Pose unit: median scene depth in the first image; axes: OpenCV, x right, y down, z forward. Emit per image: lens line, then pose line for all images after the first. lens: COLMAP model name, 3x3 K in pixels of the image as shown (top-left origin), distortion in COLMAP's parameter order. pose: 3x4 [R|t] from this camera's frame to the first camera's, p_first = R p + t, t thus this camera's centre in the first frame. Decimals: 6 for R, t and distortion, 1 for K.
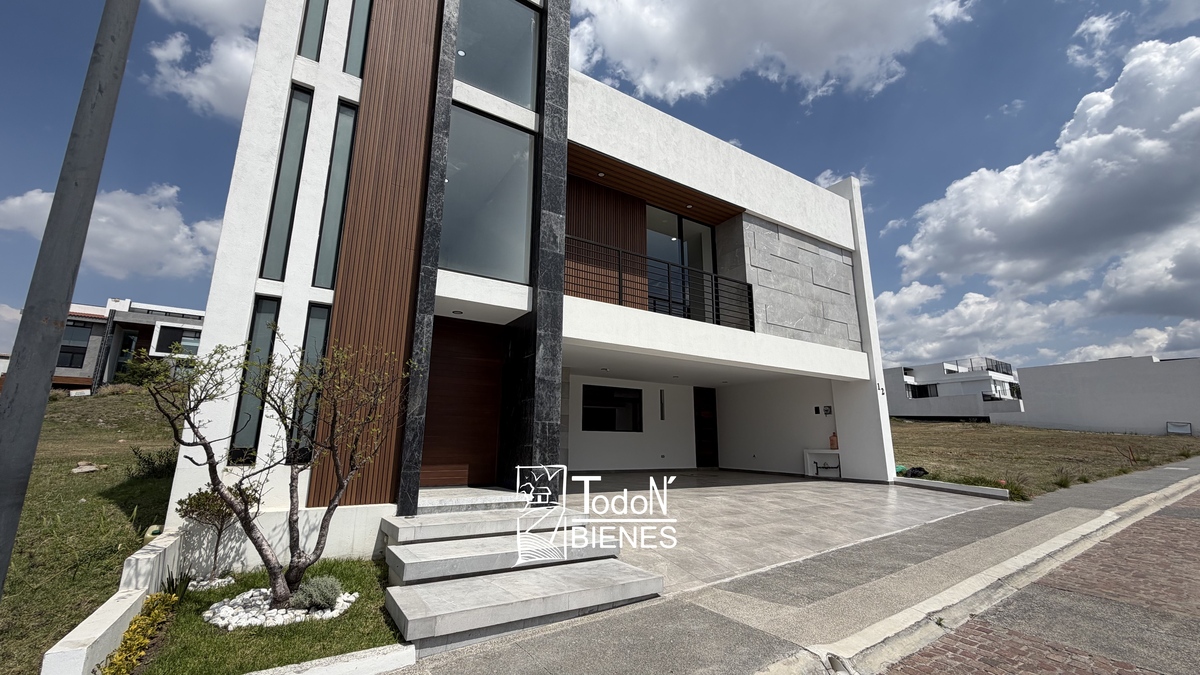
lens RADIAL K [[477.1, 0, 598.3], [0, 477.1, 338.9], [0, 0, 1]] dist [0.001422, -0.000701]
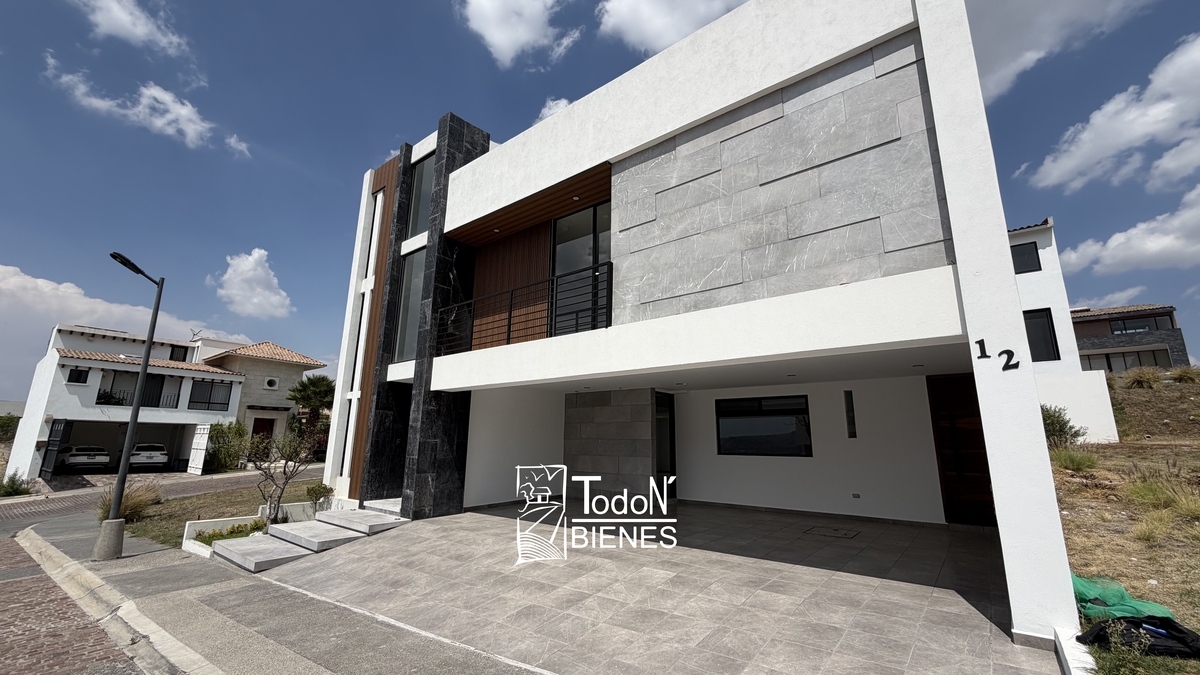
lens RADIAL K [[477.1, 0, 599.5], [0, 477.1, 339.4], [0, 0, 1]] dist [0.001422, -0.000701]
pose [[0.322606, -0.205732, -0.923905, 1.129812], [0.196292, 0.969415, -0.147326, 0.122436], [0.925956, -0.133827, 0.353122, 0.841328]]
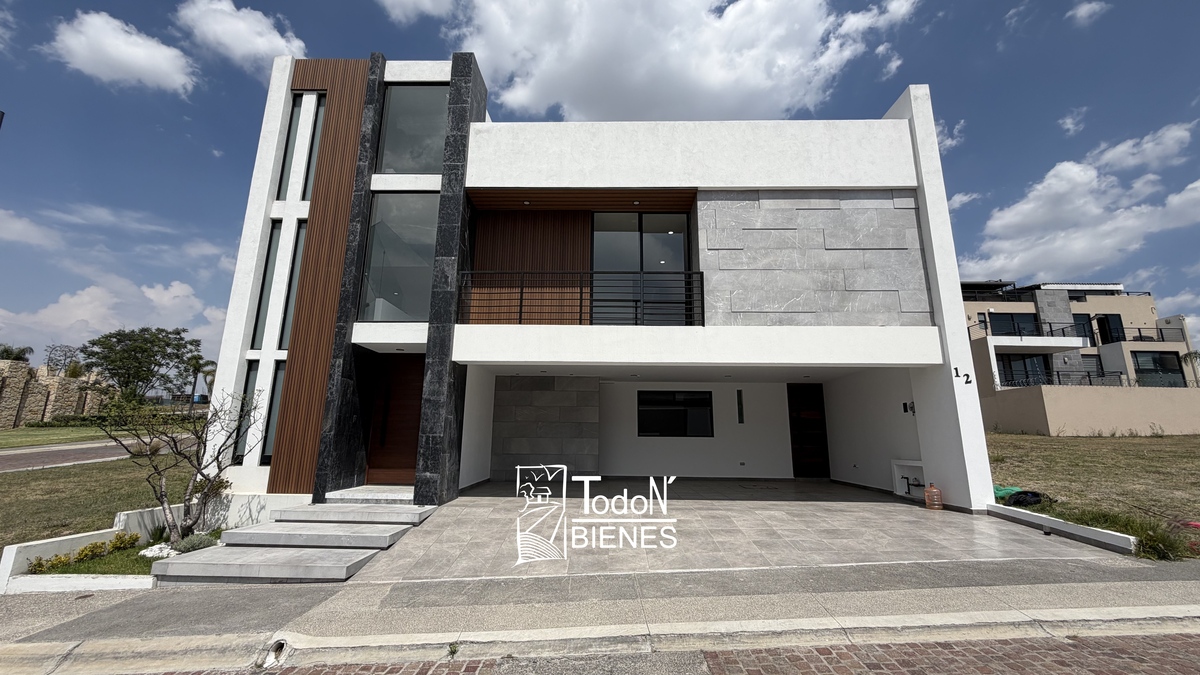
lens RADIAL K [[477.1, 0, 598.4], [0, 477.1, 339.3], [0, 0, 1]] dist [0.001422, -0.000701]
pose [[0.832304, -0.116581, -0.541922, 0.733281], [0.116675, 0.992577, -0.034334, 0.019716], [0.541902, -0.034653, 0.839727, 0.178759]]
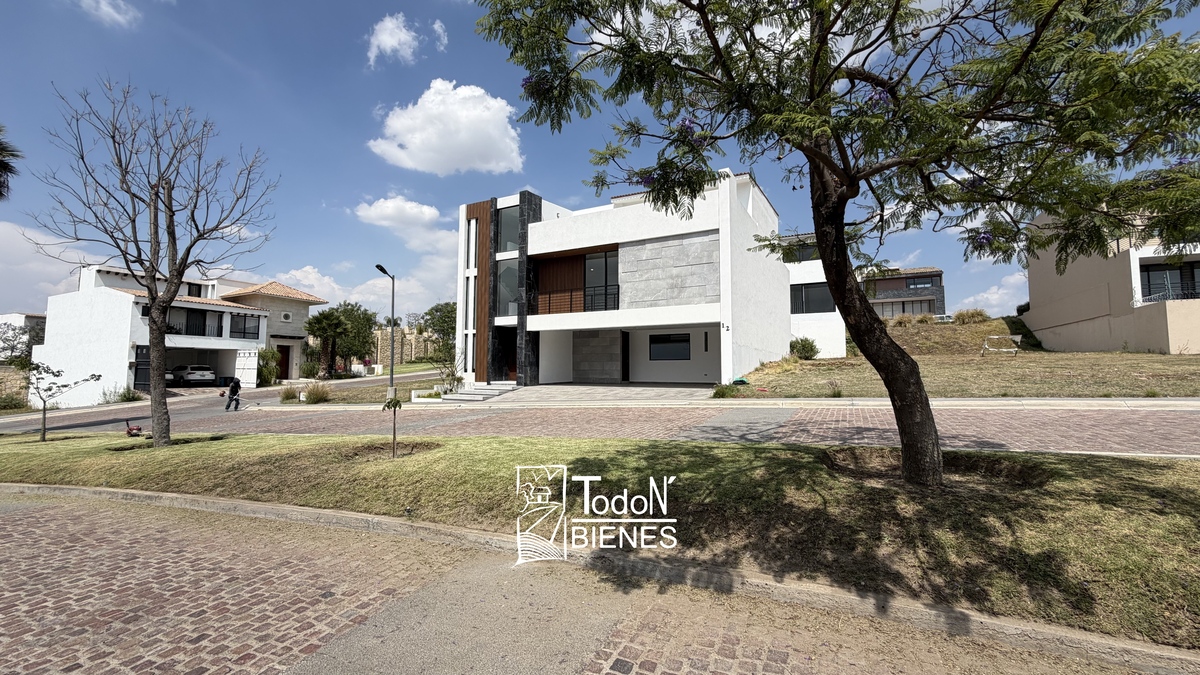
lens RADIAL K [[477.1, 0, 597.8], [0, 477.1, 338.1], [0, 0, 1]] dist [0.001422, -0.000701]
pose [[0.481741, -0.068509, -0.873632, 2.283249], [0.190913, 0.981198, 0.028330, 0.031954], [0.855265, -0.180436, 0.485763, -0.047412]]
